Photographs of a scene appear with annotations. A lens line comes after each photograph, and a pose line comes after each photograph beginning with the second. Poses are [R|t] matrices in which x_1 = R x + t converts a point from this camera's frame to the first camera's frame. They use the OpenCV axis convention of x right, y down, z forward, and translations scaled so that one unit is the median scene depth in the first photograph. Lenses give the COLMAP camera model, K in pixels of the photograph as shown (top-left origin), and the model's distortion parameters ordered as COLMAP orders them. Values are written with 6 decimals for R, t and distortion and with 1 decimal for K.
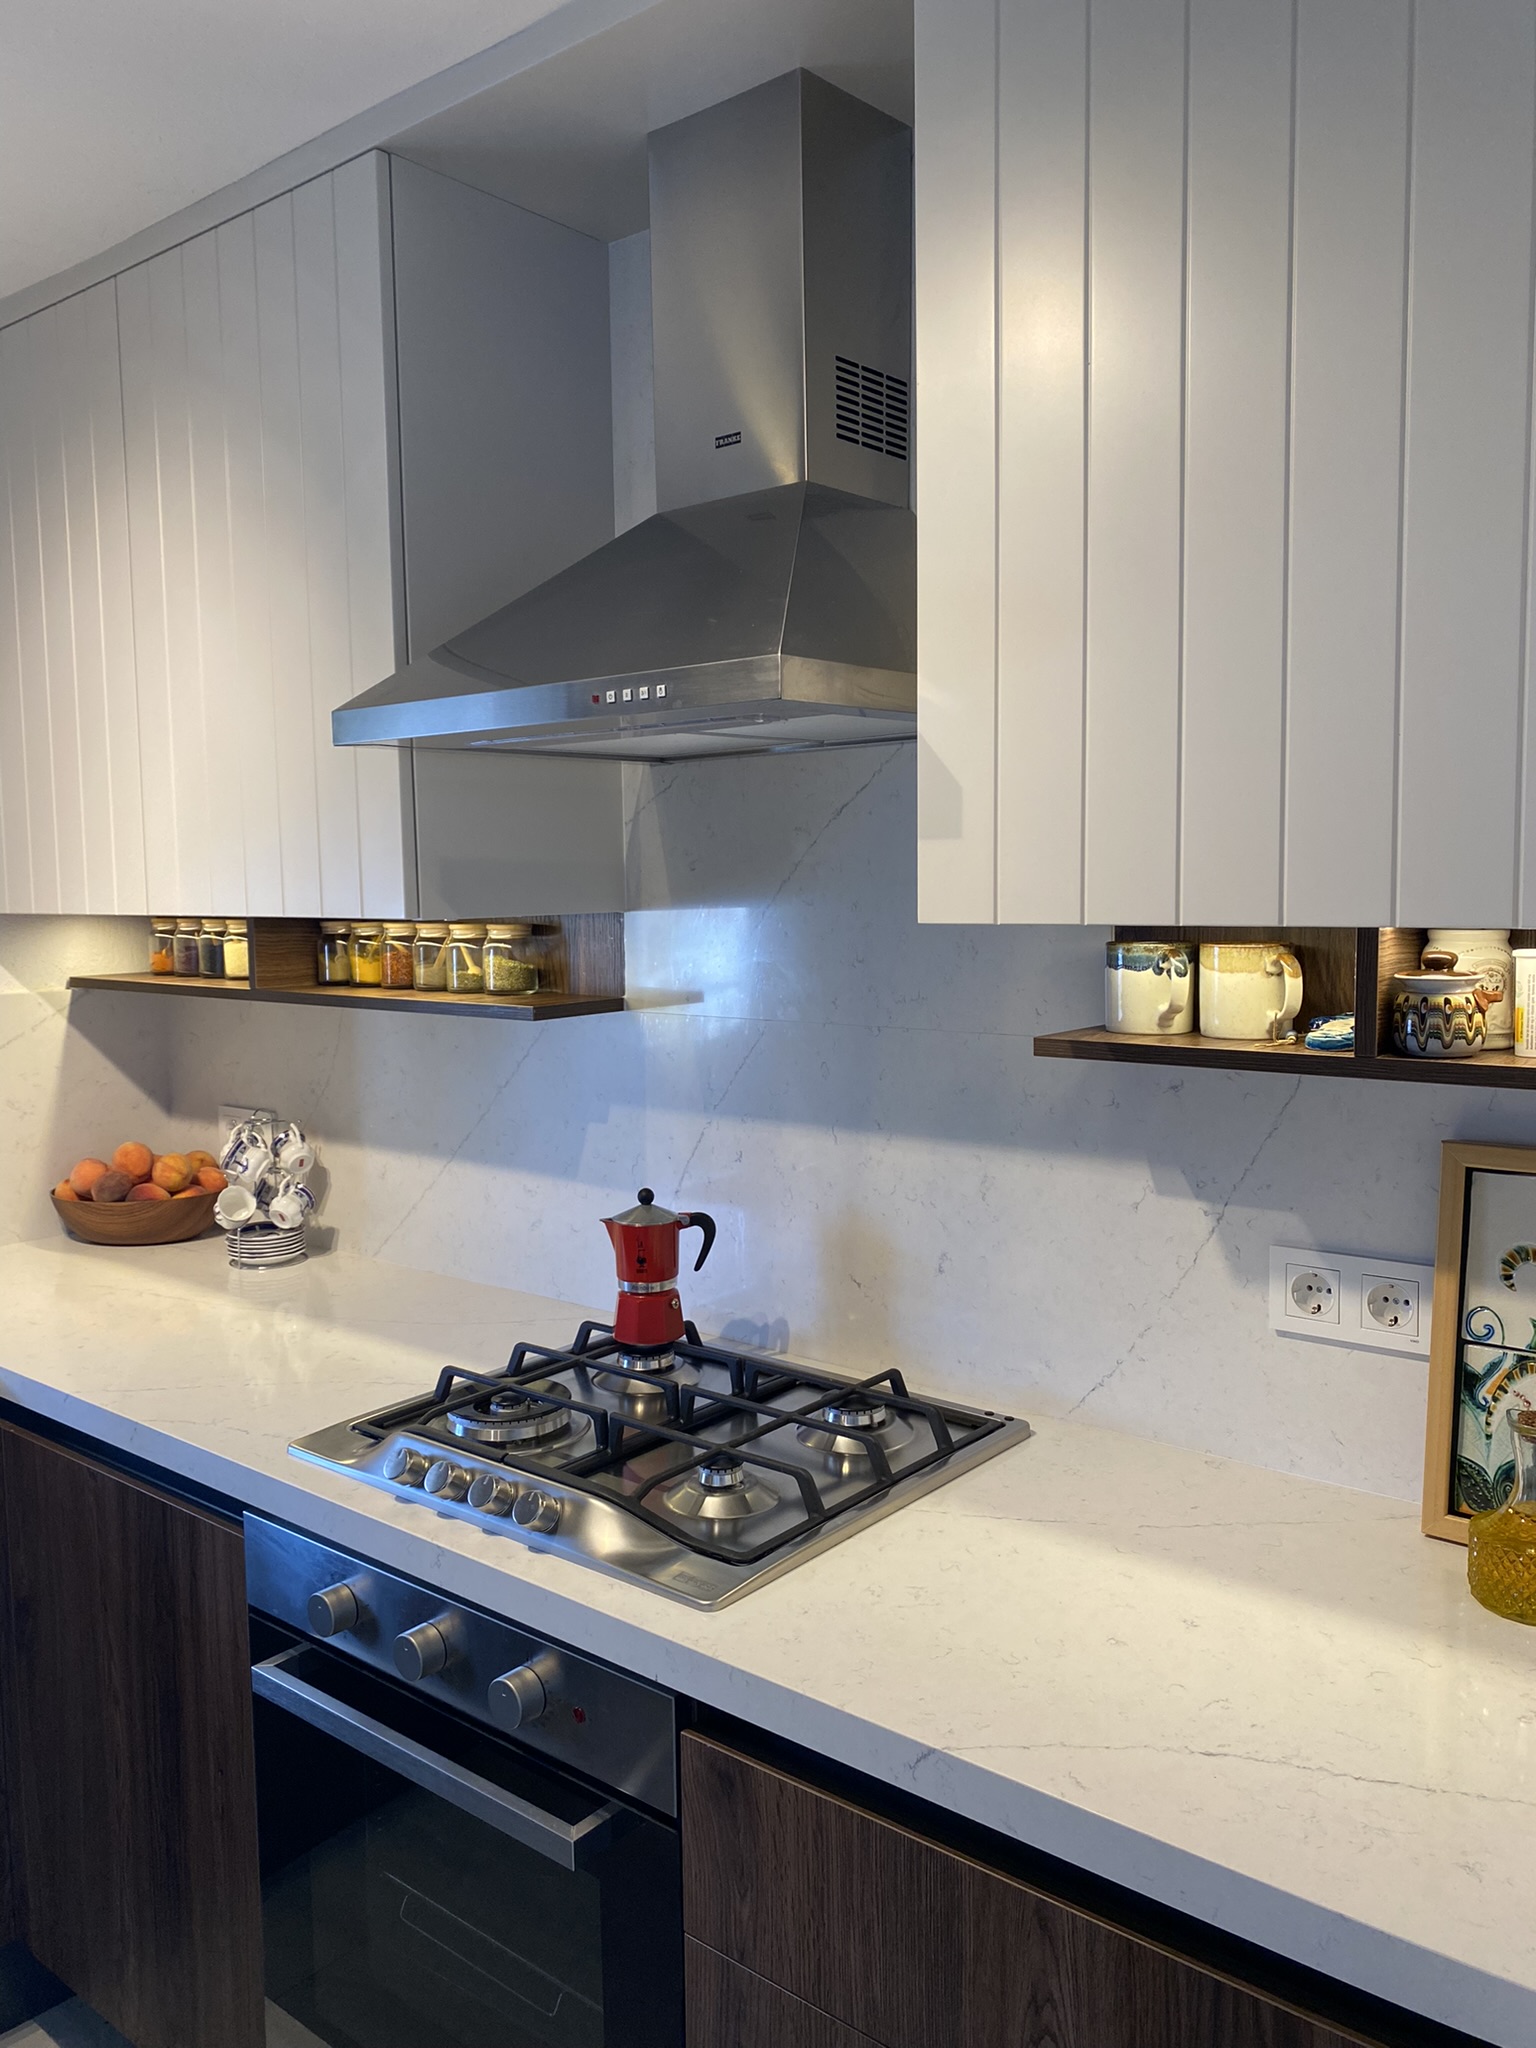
lens RADIAL K [[1564.0, 0, 774.5], [0, 1564.0, 1012.2], [0, 0, 1]] dist [0.049299, -0.066937]
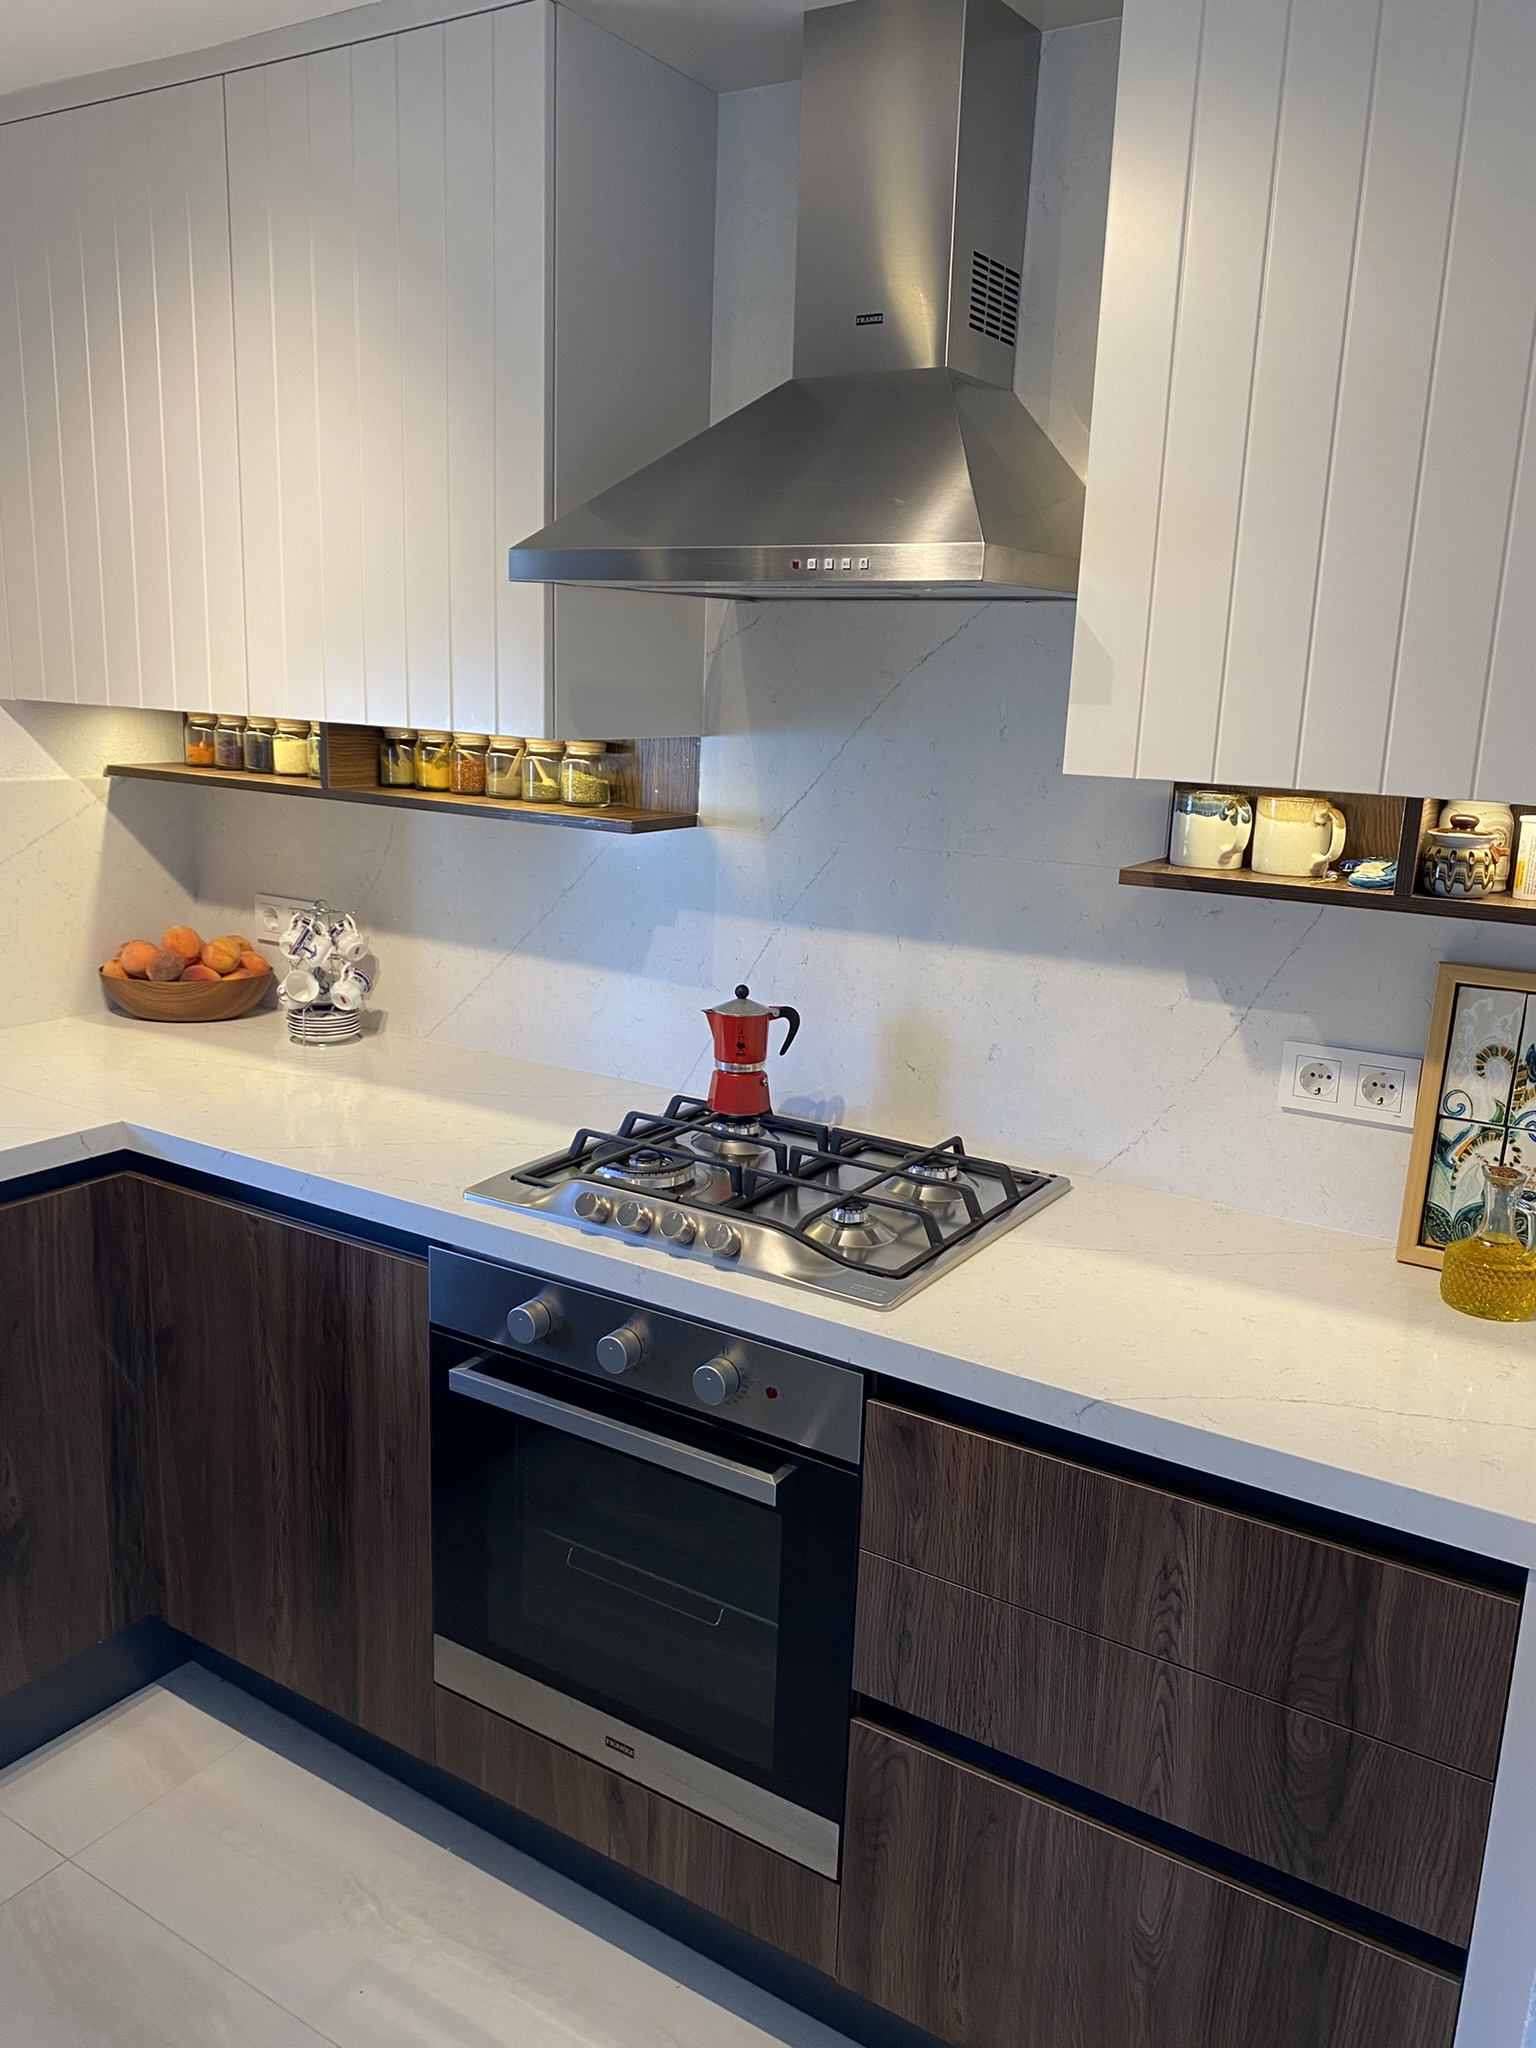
lens RADIAL K [[1564.0, 0, 775.4], [0, 1564.0, 1027.5], [0, 0, 1]] dist [0.049299, -0.066937]
pose [[0.991055, 0.022022, 0.131623, -0.225178], [-0.039832, 0.990146, 0.134255, -0.012734], [-0.127370, -0.138297, 0.982166, -0.156004]]
